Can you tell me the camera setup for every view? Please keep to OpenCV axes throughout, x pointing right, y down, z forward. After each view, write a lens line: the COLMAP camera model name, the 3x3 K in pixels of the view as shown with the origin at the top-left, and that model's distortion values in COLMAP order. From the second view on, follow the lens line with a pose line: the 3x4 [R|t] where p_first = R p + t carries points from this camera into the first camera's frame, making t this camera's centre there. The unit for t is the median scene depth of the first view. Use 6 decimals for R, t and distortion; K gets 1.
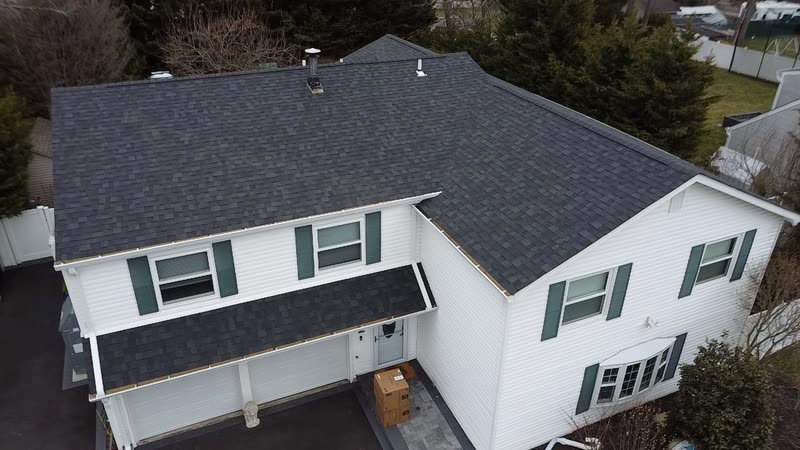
lens RADIAL K [[581.4, 0, 401.7], [0, 581.4, 224.5], [0, 0, 1]] dist [-0.025950, -0.017550]
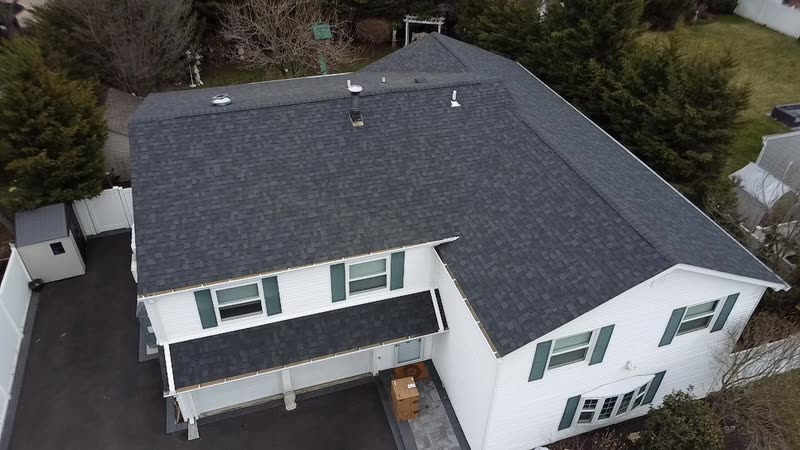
lens RADIAL K [[581.4, 0, 399.8], [0, 581.4, 225.5], [0, 0, 1]] dist [-0.025950, -0.017550]
pose [[0.994034, 0.073321, -0.080750, 0.043680], [-0.060155, 0.986102, 0.154871, -0.247711], [0.090983, -0.149090, 0.984629, -0.132145]]
